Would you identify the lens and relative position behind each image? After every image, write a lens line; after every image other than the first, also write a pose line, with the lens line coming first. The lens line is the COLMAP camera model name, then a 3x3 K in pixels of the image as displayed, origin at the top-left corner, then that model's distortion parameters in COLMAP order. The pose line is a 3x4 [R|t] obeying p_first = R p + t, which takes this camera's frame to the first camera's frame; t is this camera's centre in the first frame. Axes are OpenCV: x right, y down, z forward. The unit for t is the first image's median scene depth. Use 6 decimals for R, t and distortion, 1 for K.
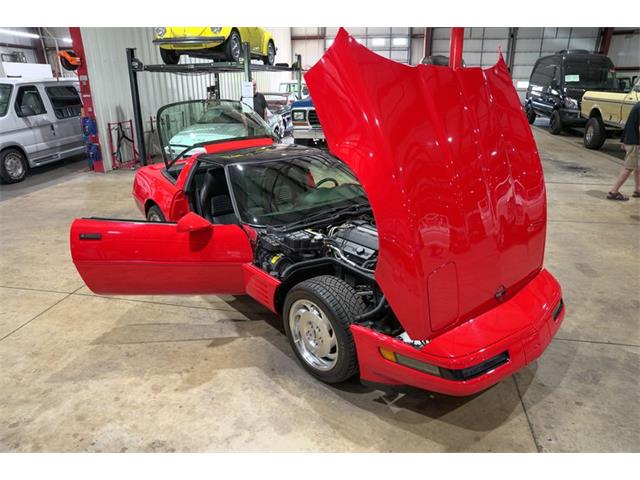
lens RADIAL K [[438.8, 0, 320.5], [0, 438.8, 240.8], [0, 0, 1]] dist [-0.135074, 0.102685]
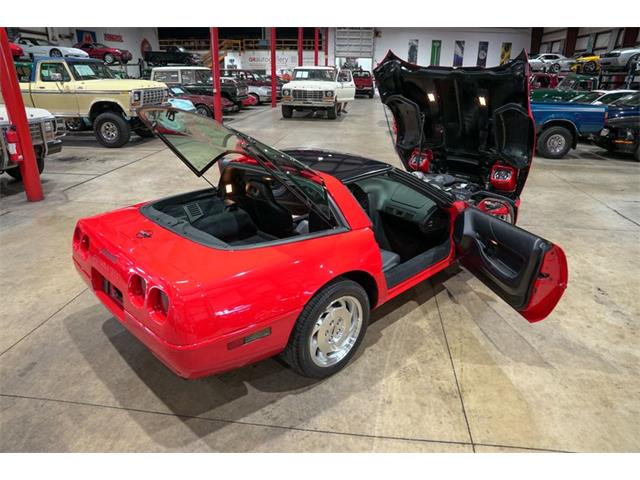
lens RADIAL K [[438.8, 0, 321.0], [0, 438.8, 240.0], [0, 0, 1]] dist [-0.135074, 0.102685]
pose [[-0.079788, -0.358384, 0.930159, -1.315510], [0.335599, 0.869001, 0.363607, -0.513197], [-0.938620, 0.341172, 0.050937, 1.402227]]
